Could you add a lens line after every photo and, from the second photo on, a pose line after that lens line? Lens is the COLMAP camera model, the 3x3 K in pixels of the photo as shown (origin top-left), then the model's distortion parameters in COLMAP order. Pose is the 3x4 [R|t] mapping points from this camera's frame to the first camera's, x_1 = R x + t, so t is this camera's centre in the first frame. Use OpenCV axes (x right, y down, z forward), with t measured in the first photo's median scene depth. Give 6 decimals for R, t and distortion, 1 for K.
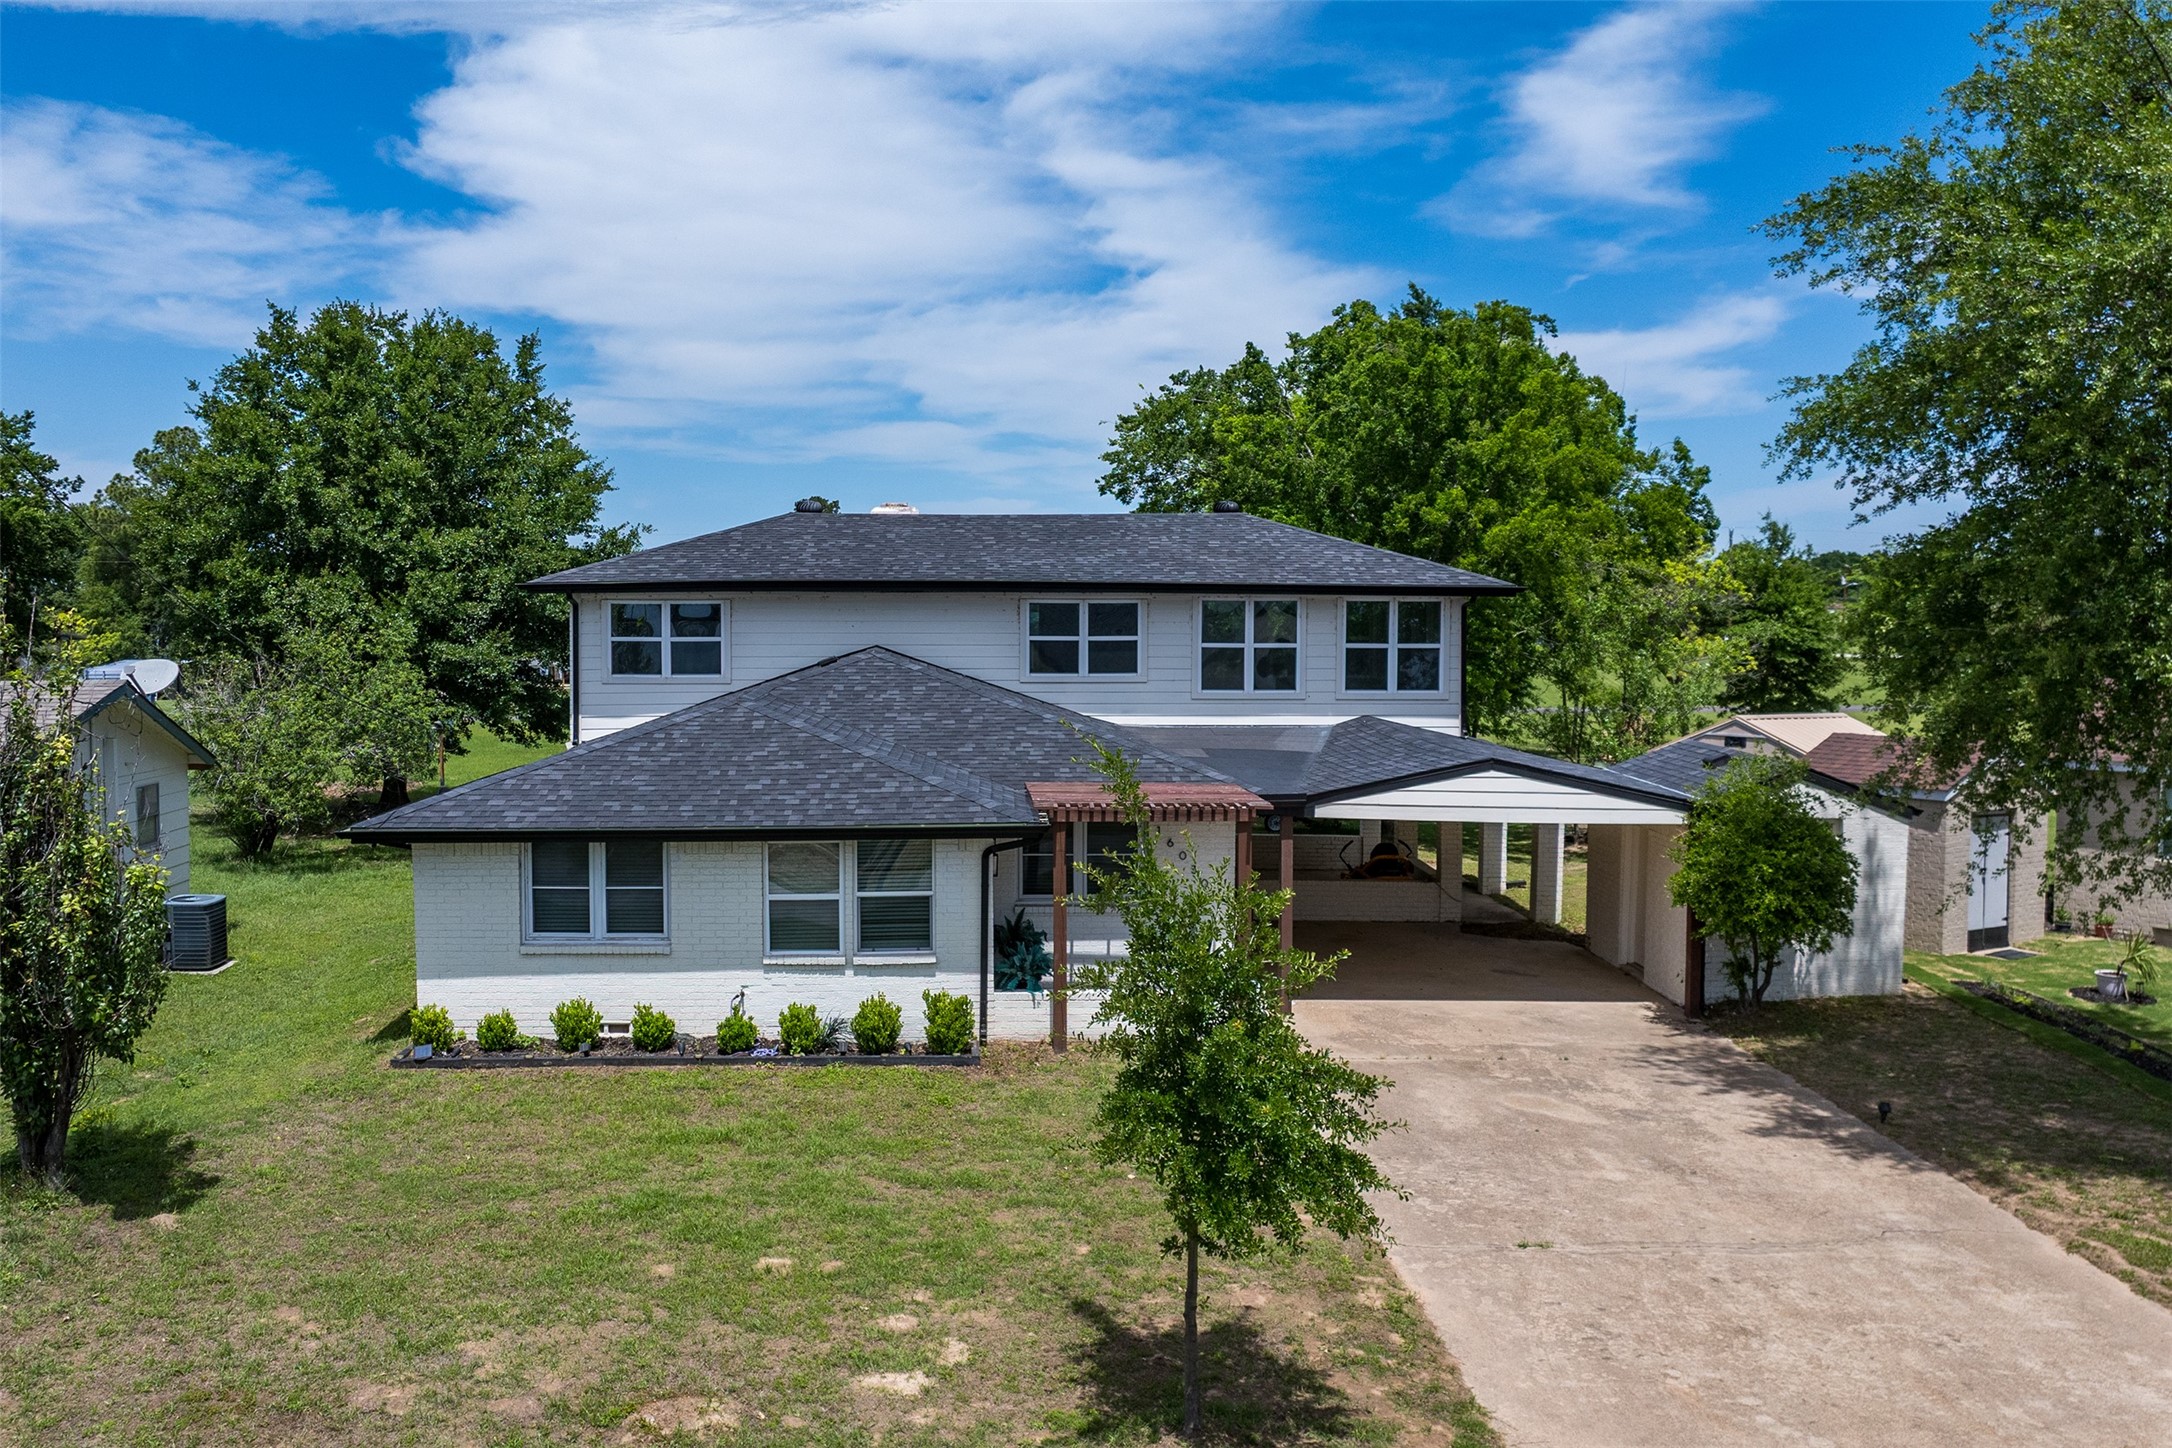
lens RADIAL K [[1867.2, 0, 1025.8], [0, 1867.2, 727.9], [0, 0, 1]] dist [-0.006714, -0.010578]
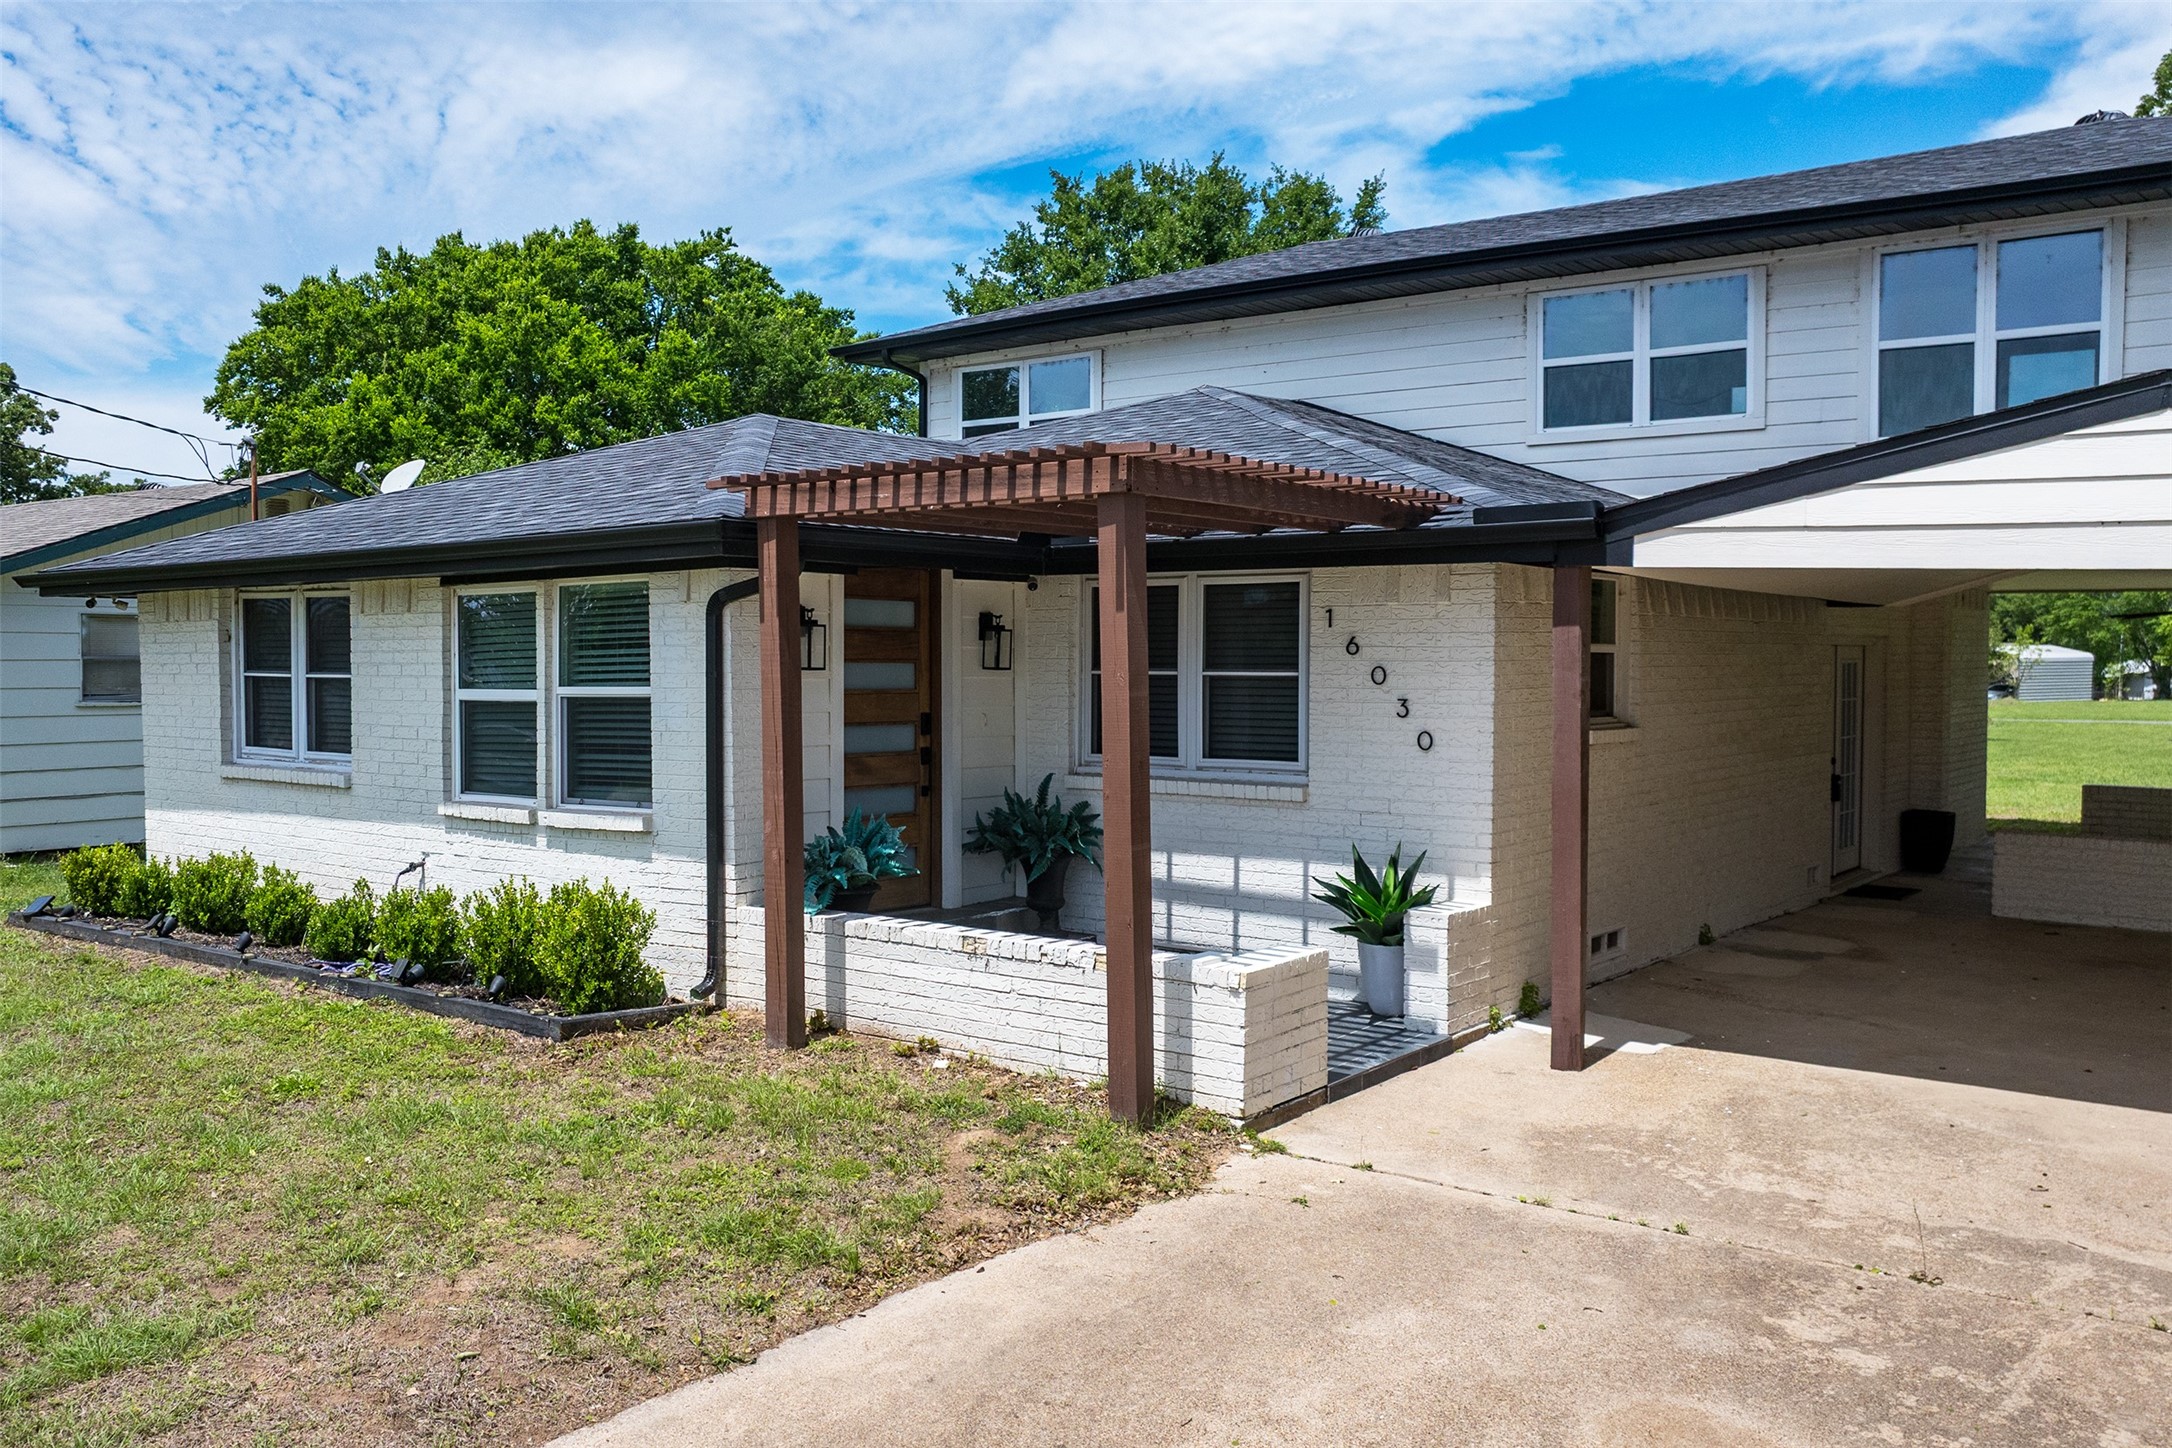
lens RADIAL K [[1867.2, 0, 1025.8], [0, 1867.2, 727.9], [0, 0, 1]] dist [-0.006714, -0.010578]
pose [[0.762627, 0.022391, -0.646451, 0.342861], [-0.040617, 0.999086, -0.013311, 0.101324], [0.645563, 0.036409, 0.762839, 0.692400]]
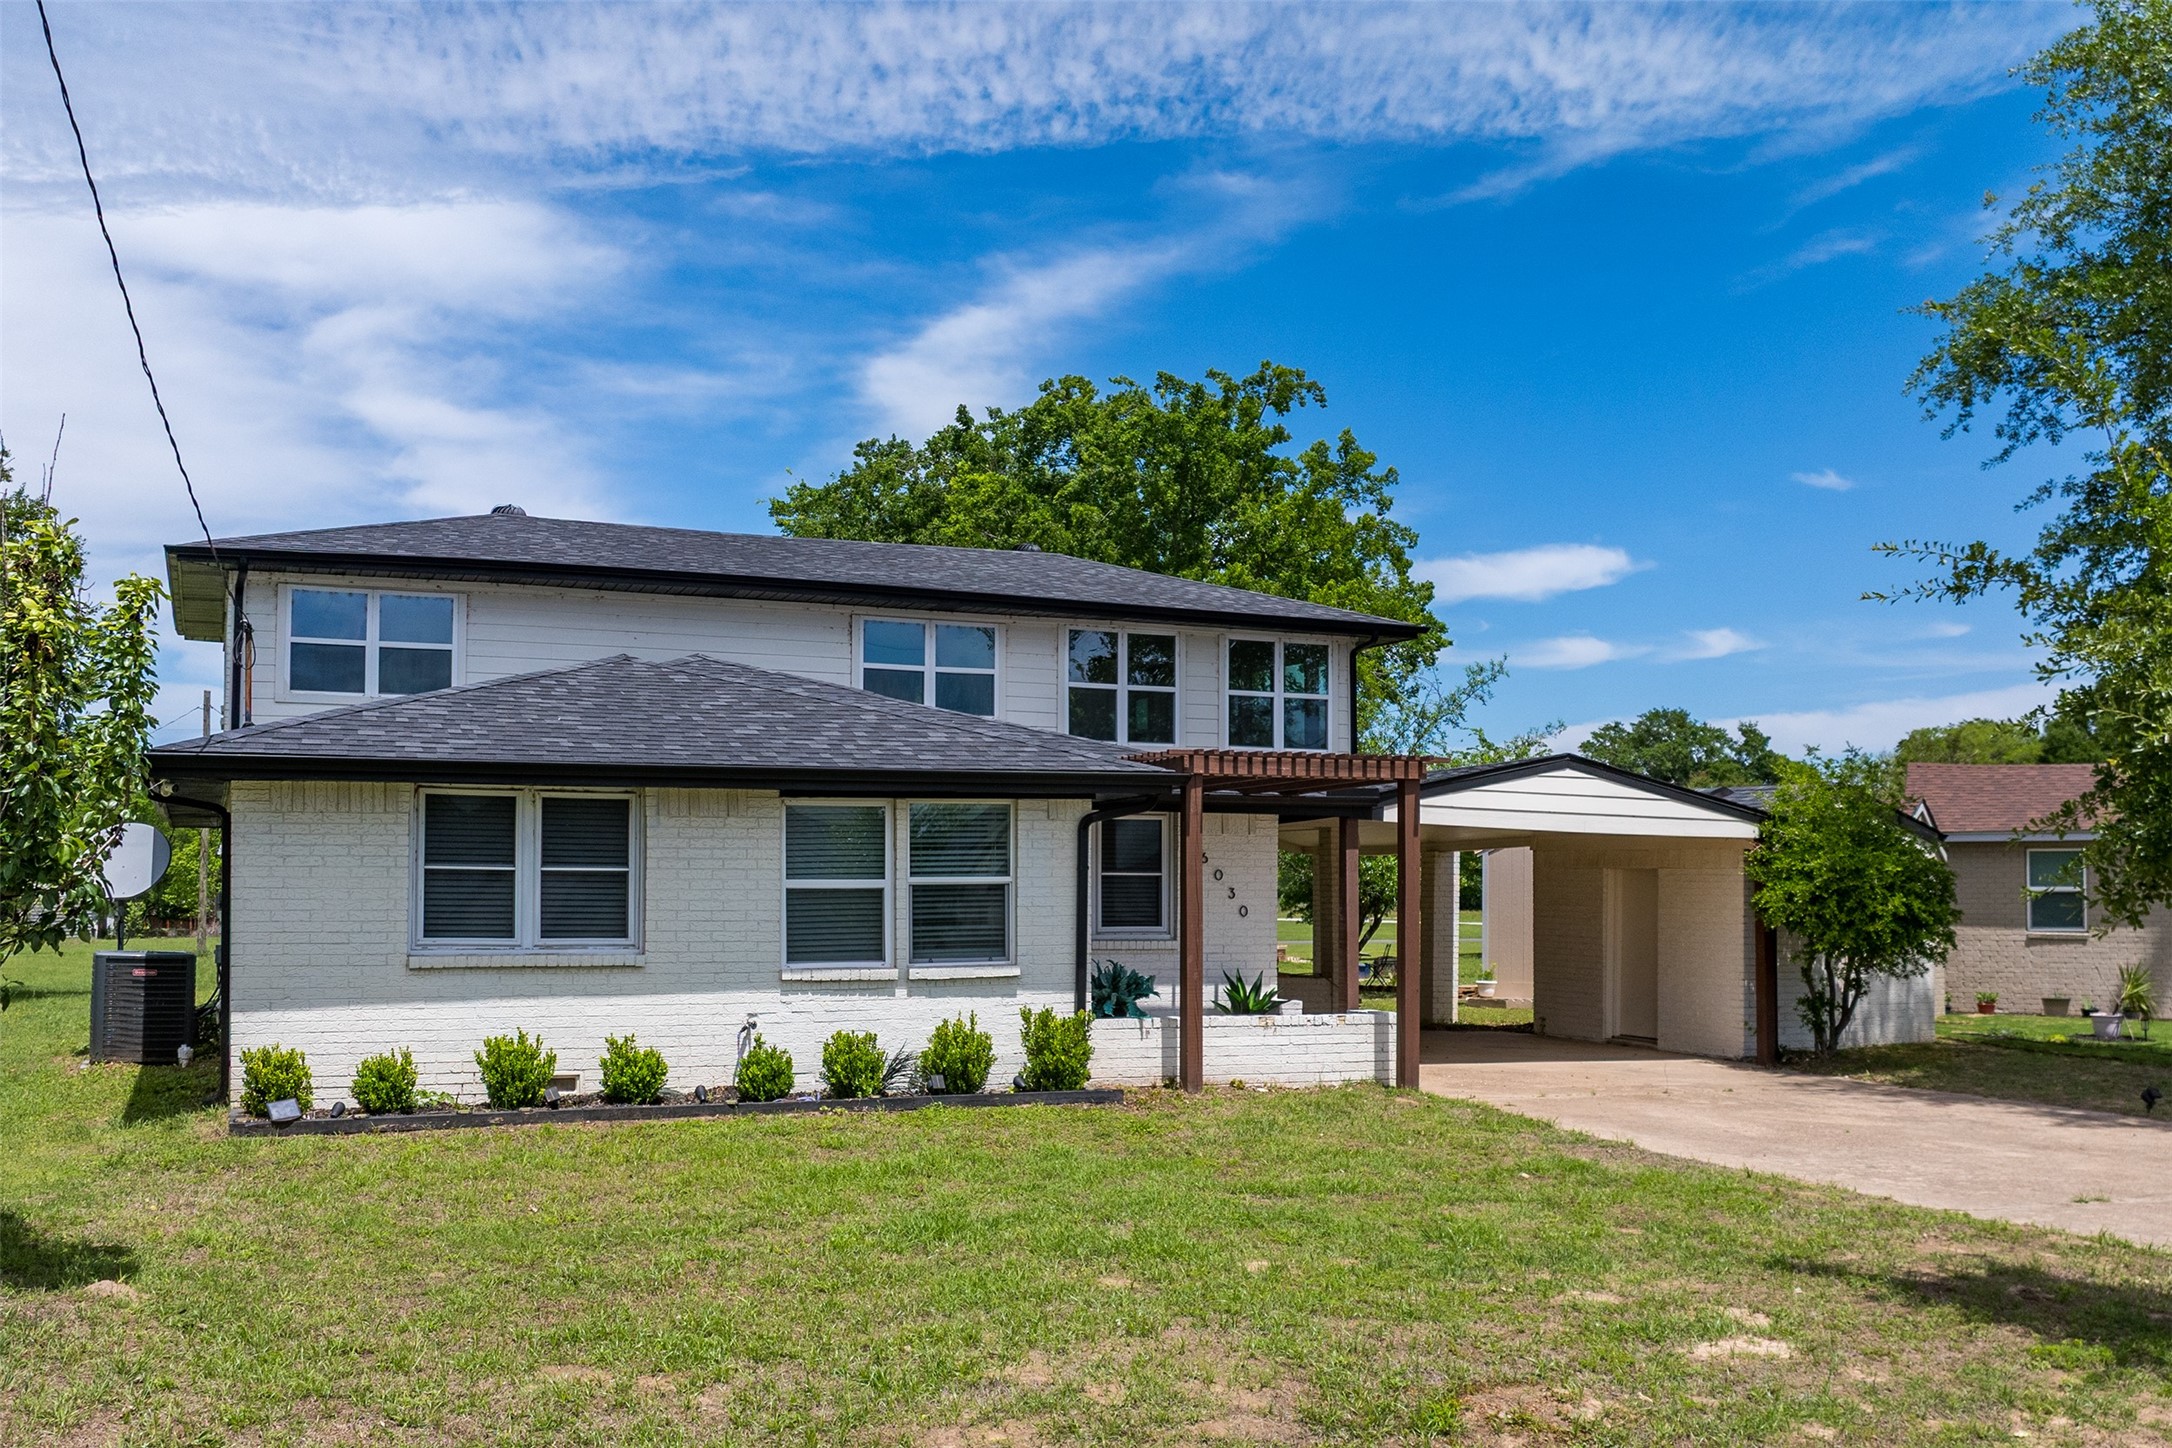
lens RADIAL K [[2013.4, 0, 1083.8], [0, 2013.4, 817.5], [0, 0, 1]] dist [0.008730, -0.000310]
pose [[0.934614, 0.014004, 0.355388, -0.299261], [0.023596, 0.994582, -0.101246, 0.144350], [-0.354881, 0.103011, 0.929219, 0.272635]]
